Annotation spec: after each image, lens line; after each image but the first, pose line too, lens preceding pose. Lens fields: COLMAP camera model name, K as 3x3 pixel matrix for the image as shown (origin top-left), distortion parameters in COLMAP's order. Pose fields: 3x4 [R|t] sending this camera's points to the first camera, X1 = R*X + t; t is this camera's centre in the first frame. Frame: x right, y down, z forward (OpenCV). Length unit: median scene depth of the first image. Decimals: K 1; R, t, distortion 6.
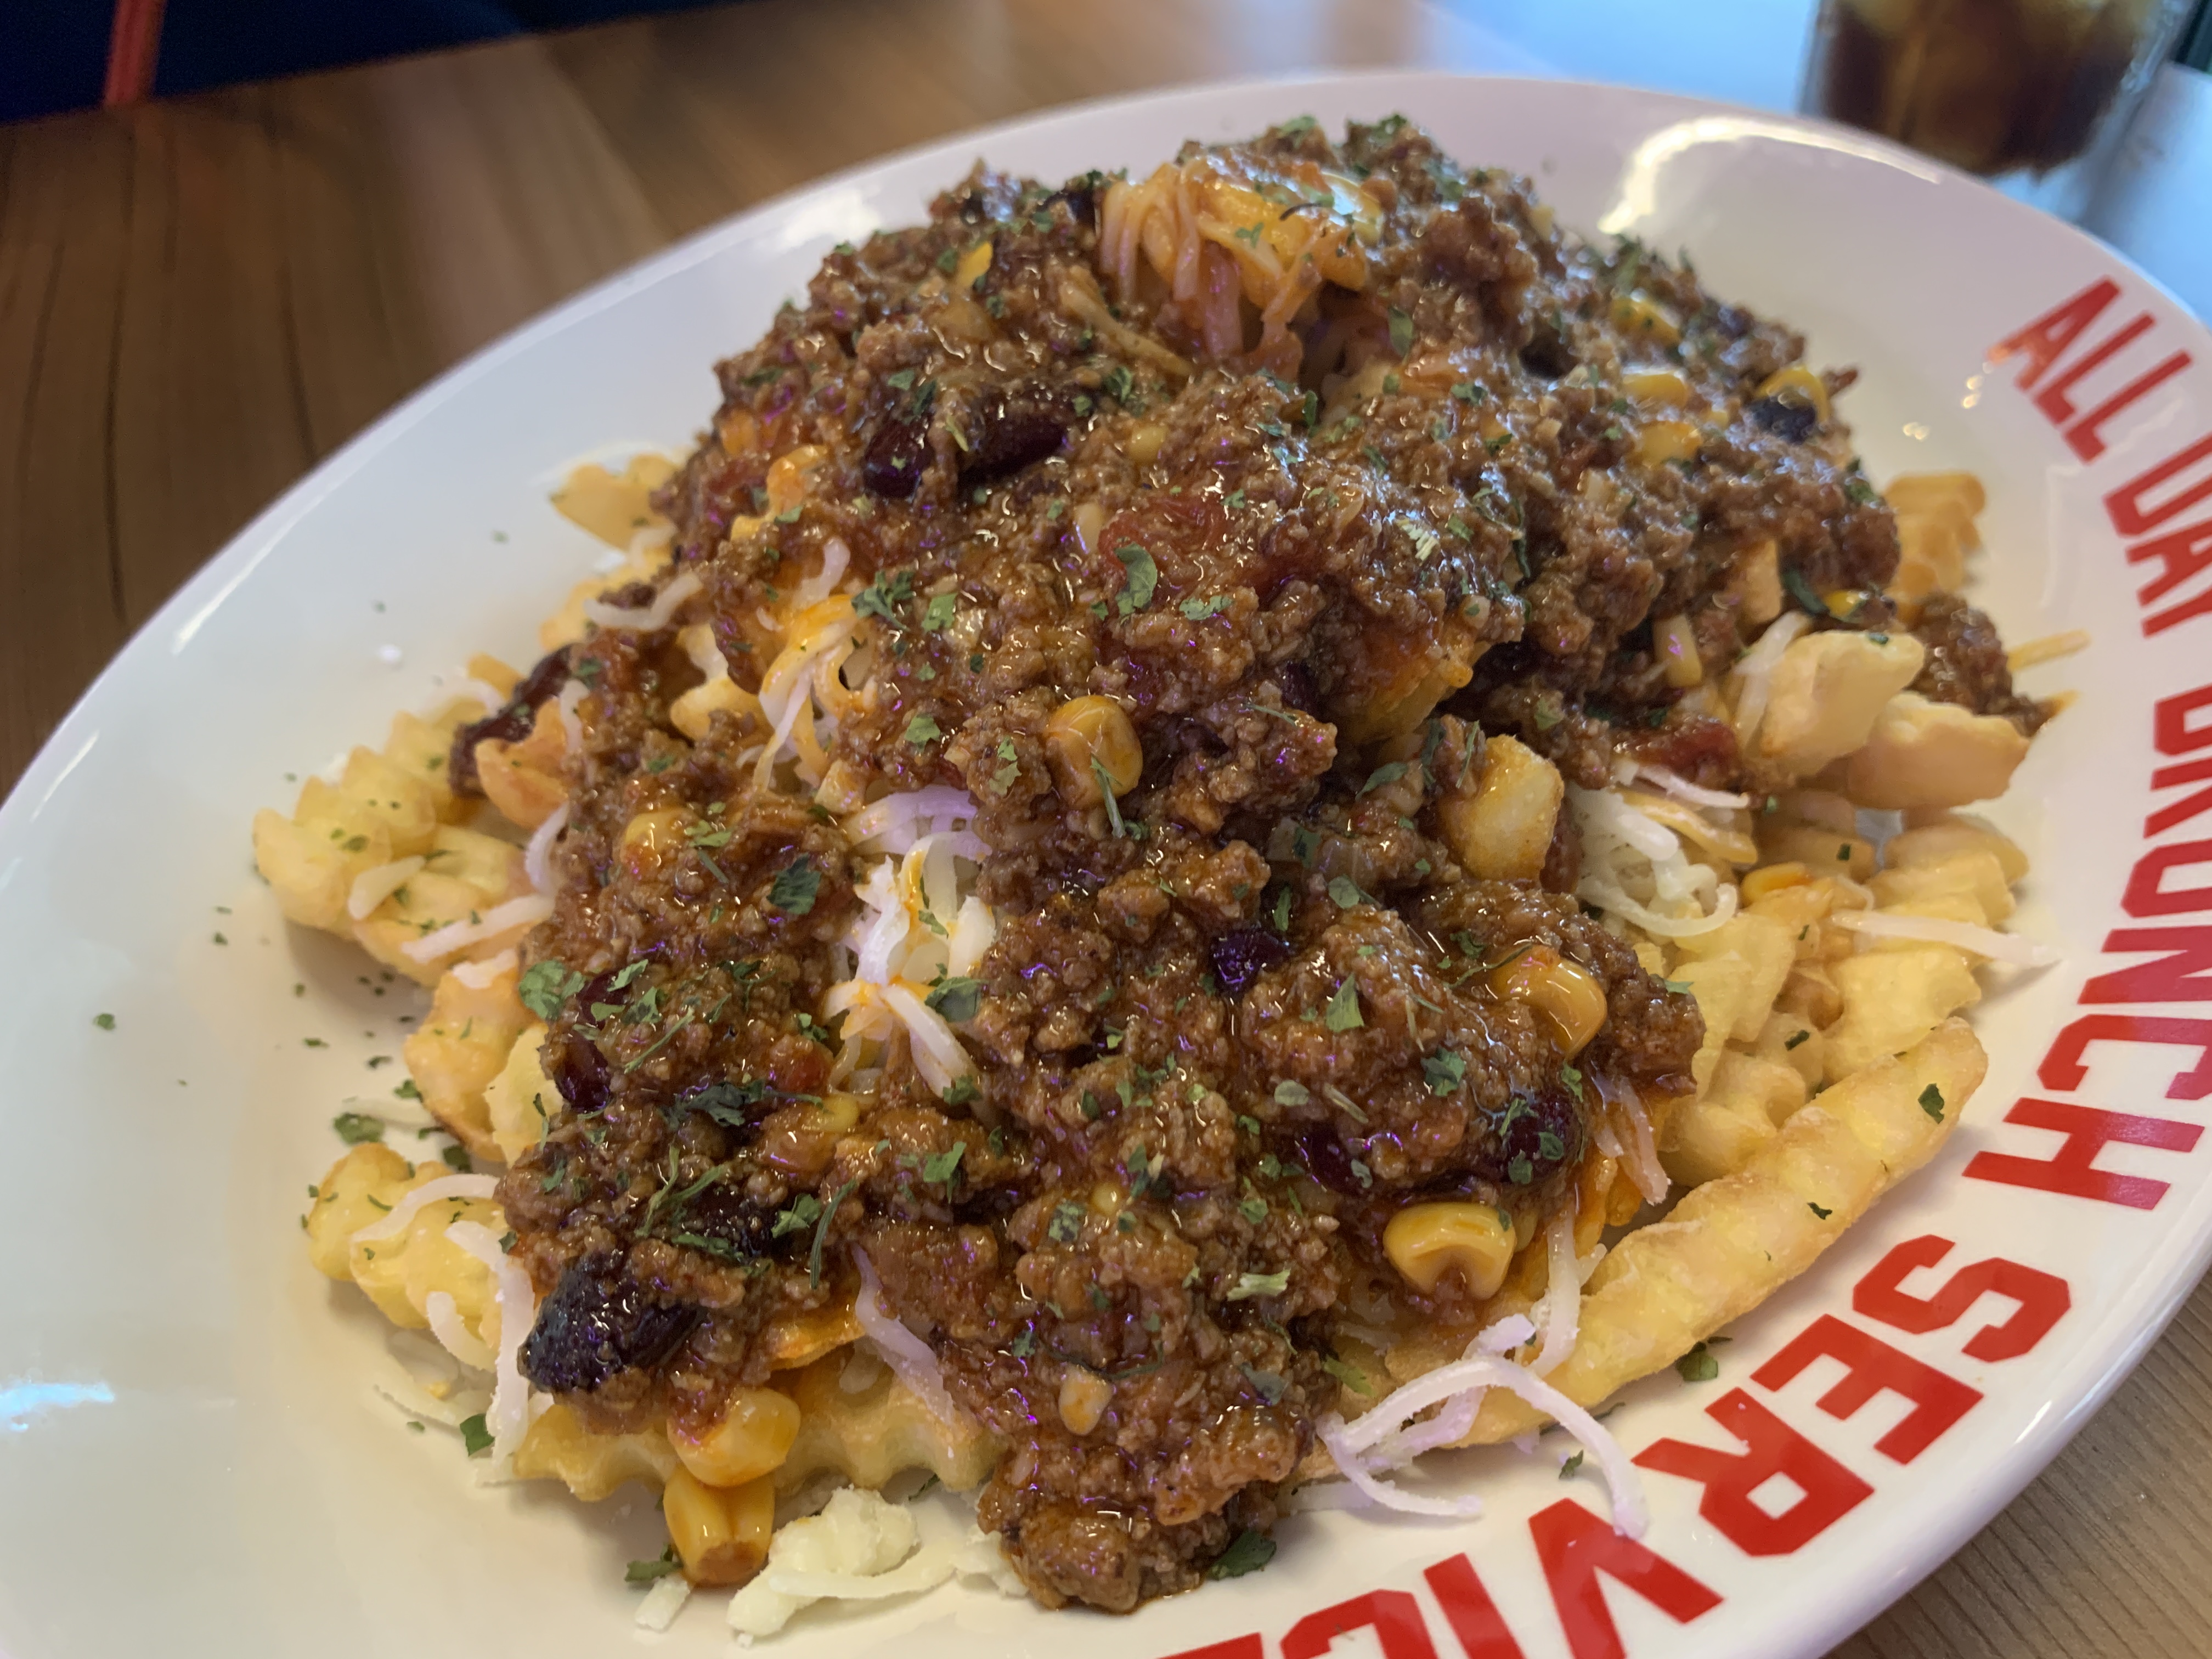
lens RADIAL K [[1794.4, 0, 1106.0], [0, 1794.4, 829.5], [0, 0, 1]] dist [-0.003639, -0.001040]
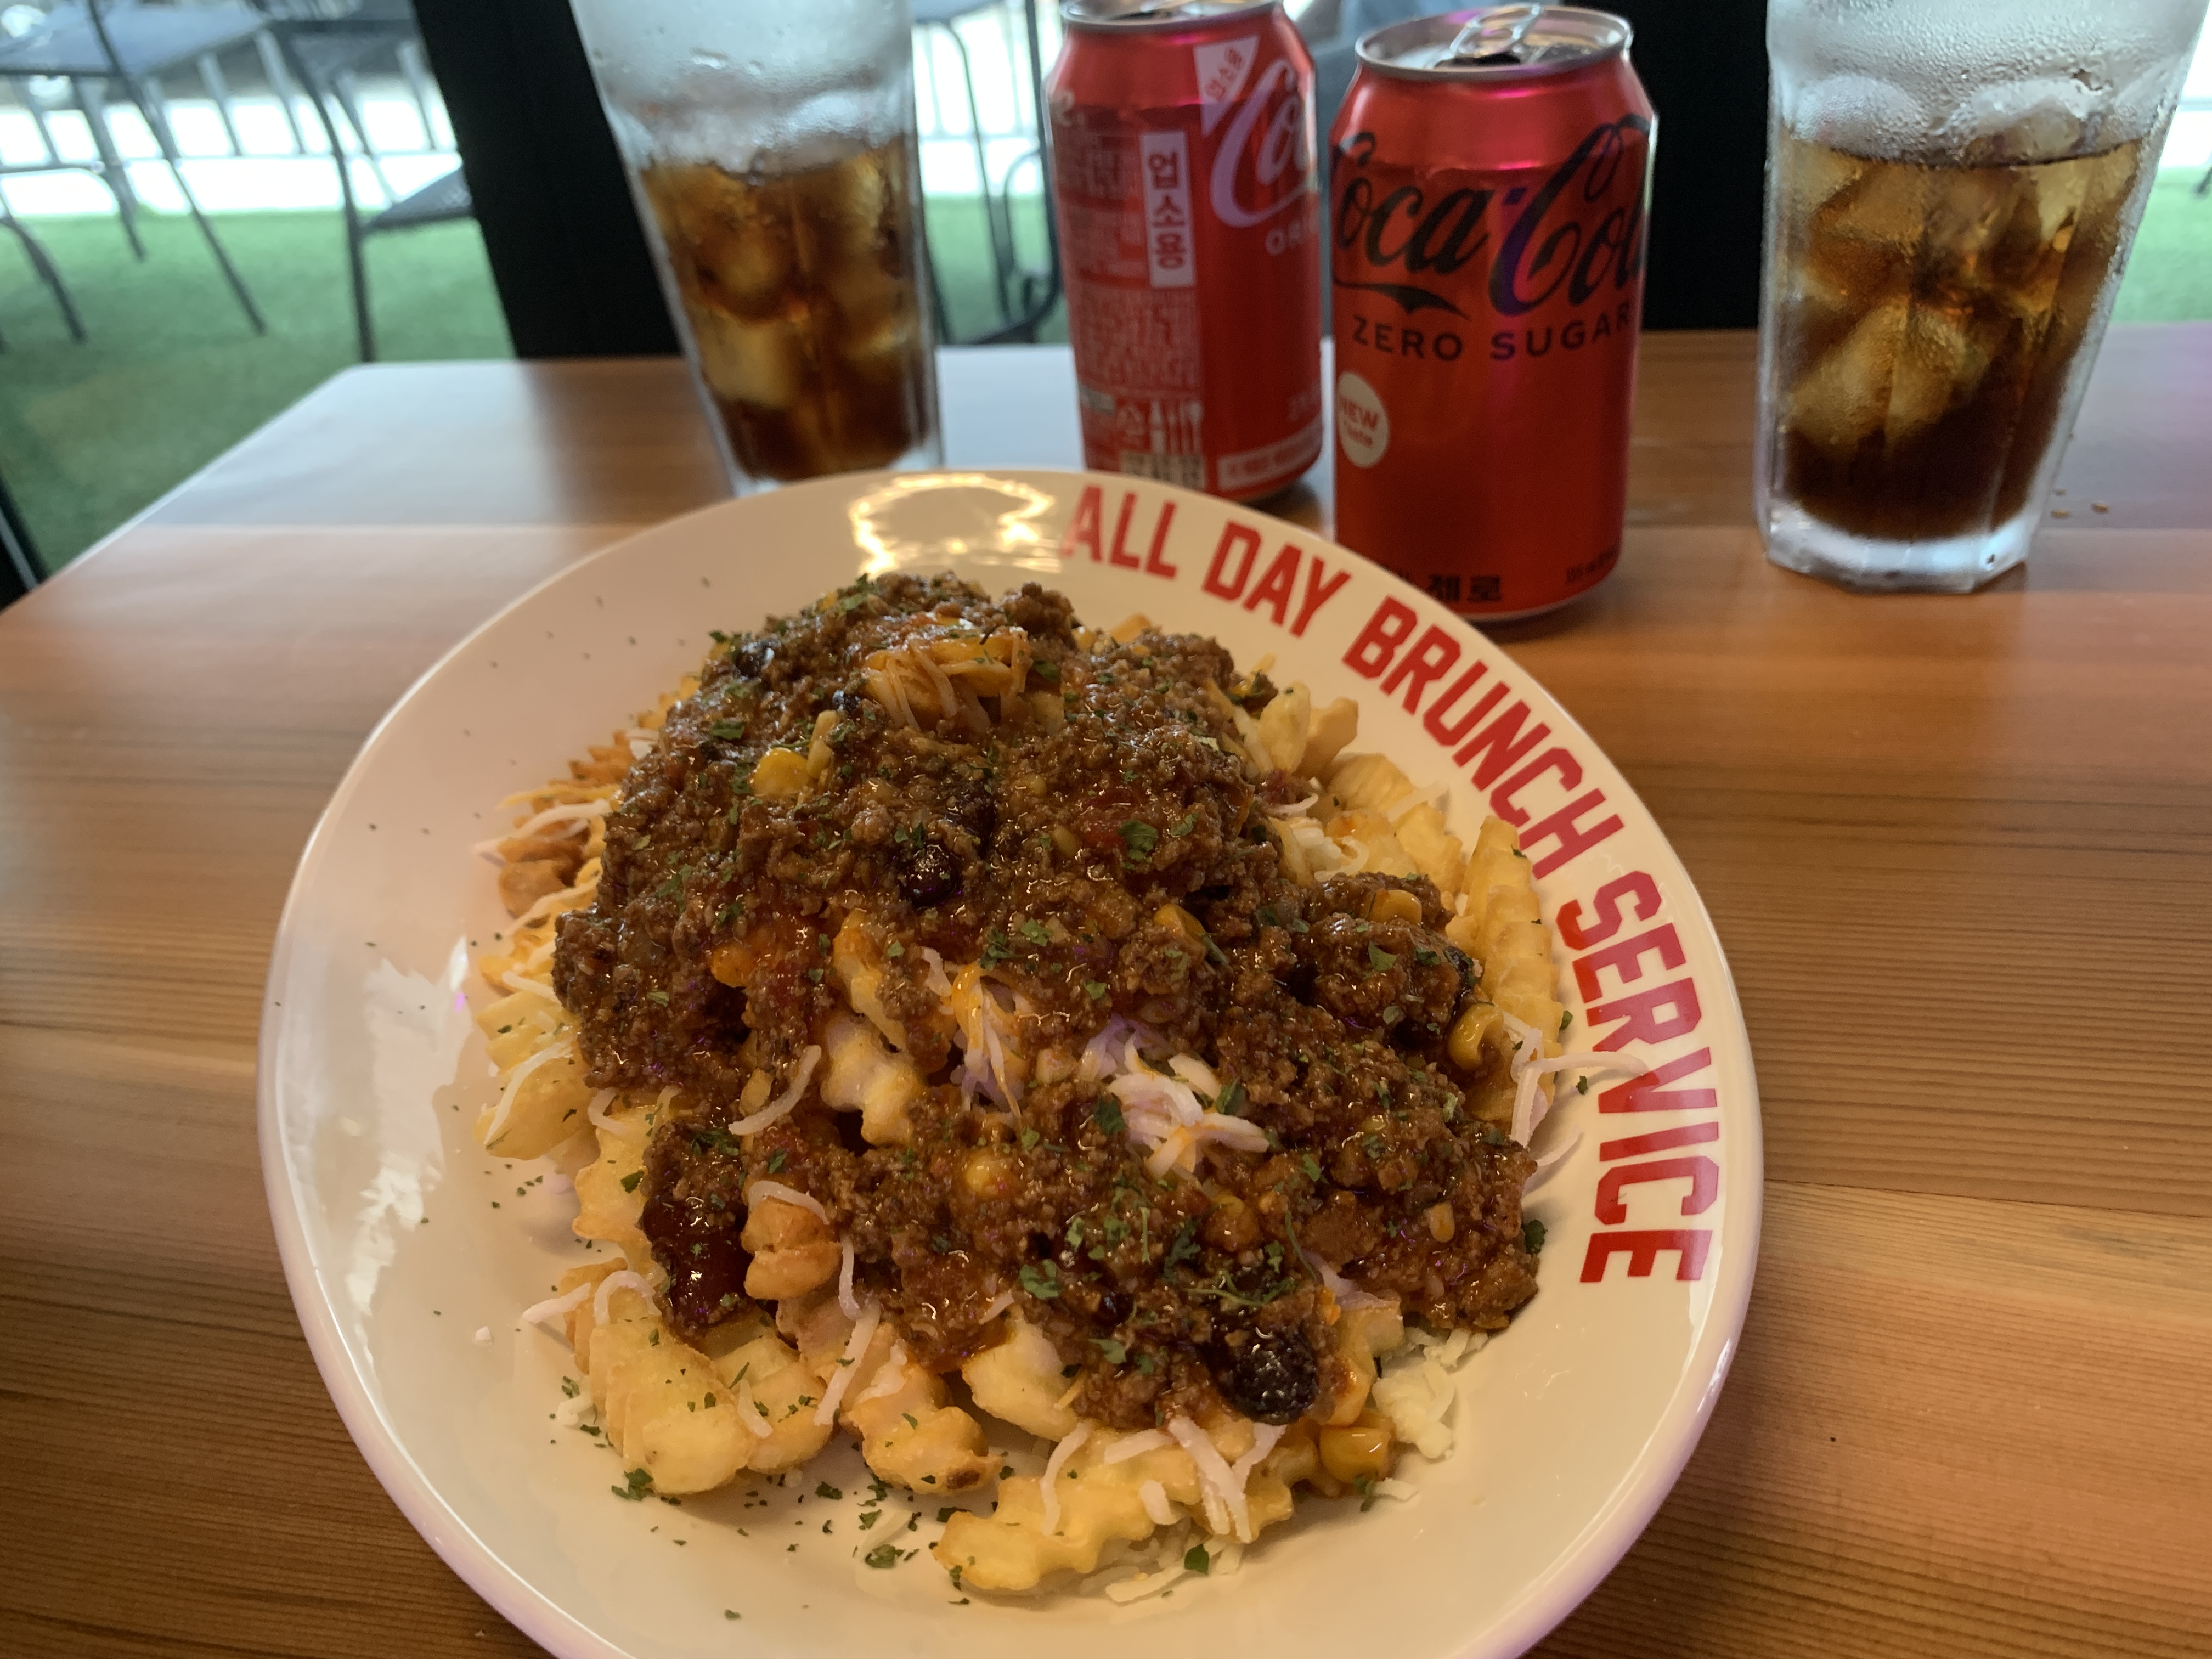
lens RADIAL K [[1767.3, 0, 1106.0], [0, 1767.3, 829.5], [0, 0, 1]] dist [0.091066, -0.000381]
pose [[0.602724, -0.510880, 0.612964, -0.983282], [0.606043, 0.792785, 0.064834, -0.265134], [-0.519071, 0.332406, 0.787446, -0.285456]]
